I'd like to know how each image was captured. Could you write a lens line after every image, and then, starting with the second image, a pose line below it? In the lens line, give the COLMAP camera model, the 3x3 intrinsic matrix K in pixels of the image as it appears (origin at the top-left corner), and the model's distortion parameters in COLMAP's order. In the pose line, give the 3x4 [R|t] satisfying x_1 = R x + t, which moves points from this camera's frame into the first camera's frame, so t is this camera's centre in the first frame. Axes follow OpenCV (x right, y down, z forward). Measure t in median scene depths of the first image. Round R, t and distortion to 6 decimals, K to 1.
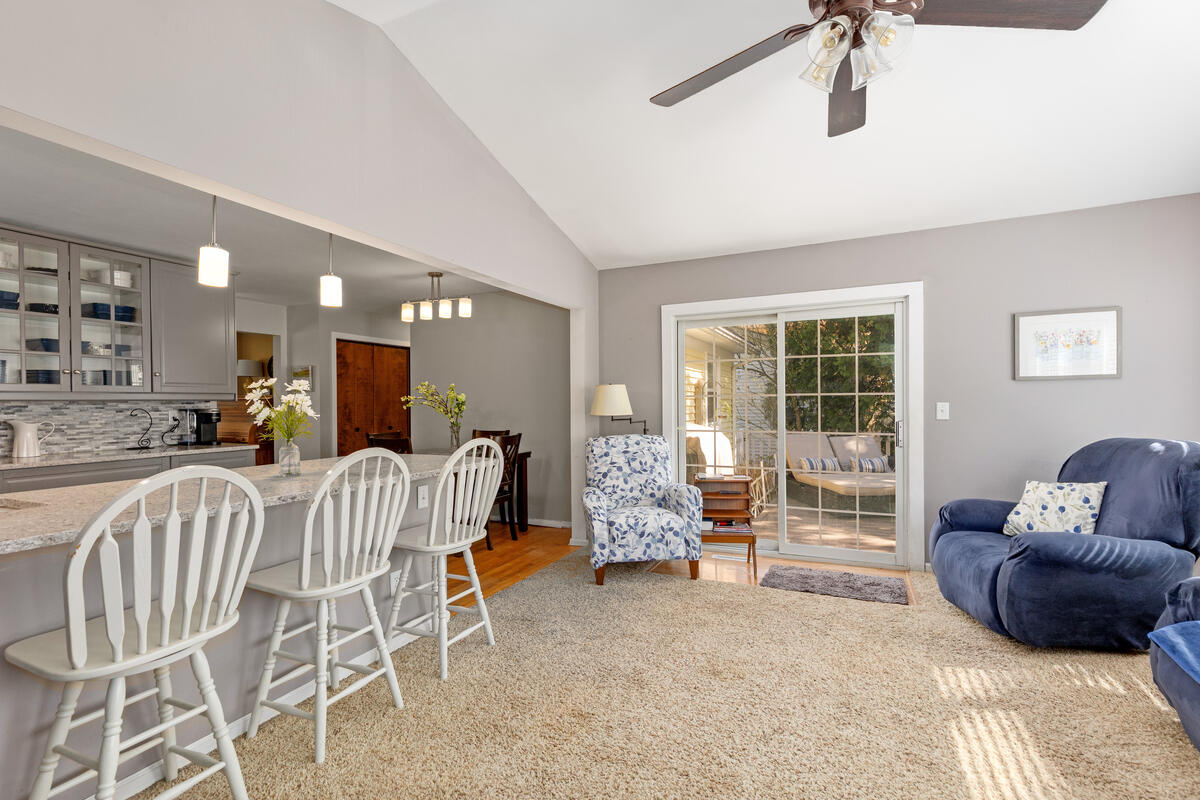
lens RADIAL K [[550.4, 0, 606.0], [0, 550.4, 406.9], [0, 0, 1]] dist [0.023395, 0.000029]
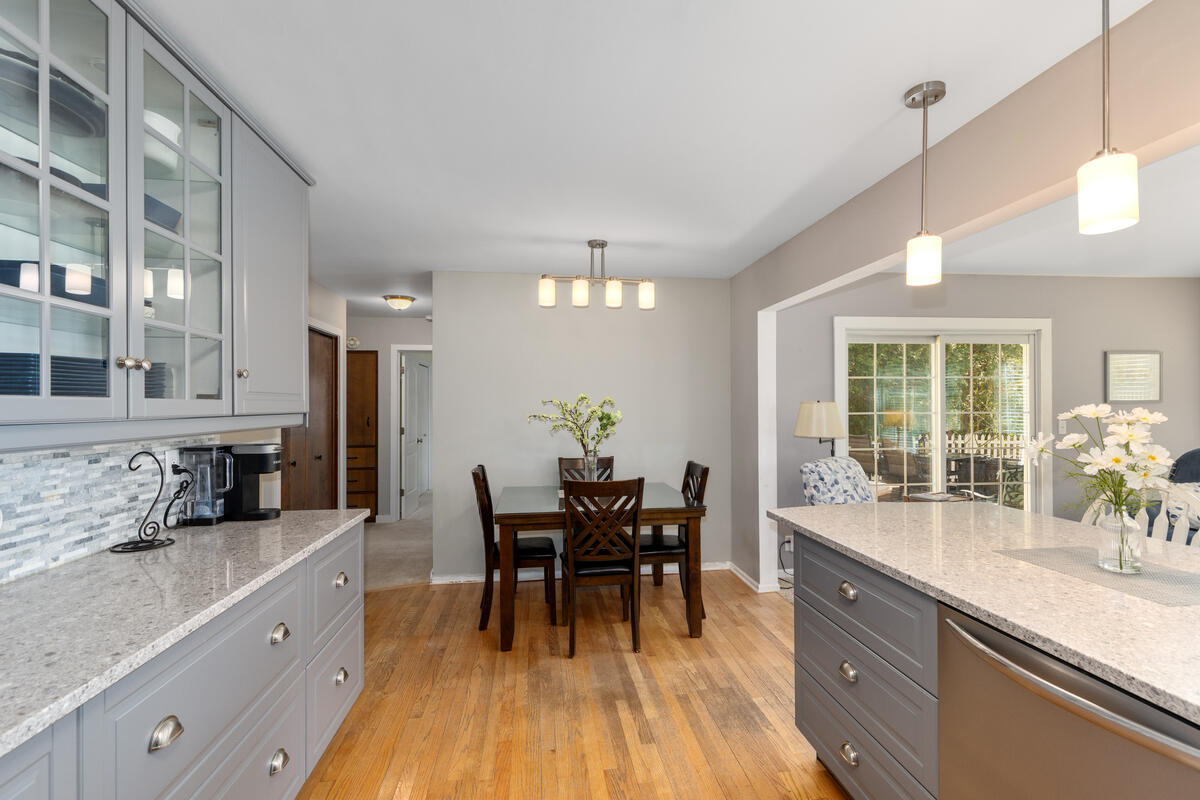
lens RADIAL K [[537.7, 0, 600.0], [0, 537.7, 400.0], [0, 0, 1]] dist [0.015782, -0.000192]
pose [[0.847580, 0.008520, 0.530599, -0.749018], [0.002817, 0.999785, -0.020555, -0.026576], [-0.530660, 0.018917, 0.847374, 0.456020]]
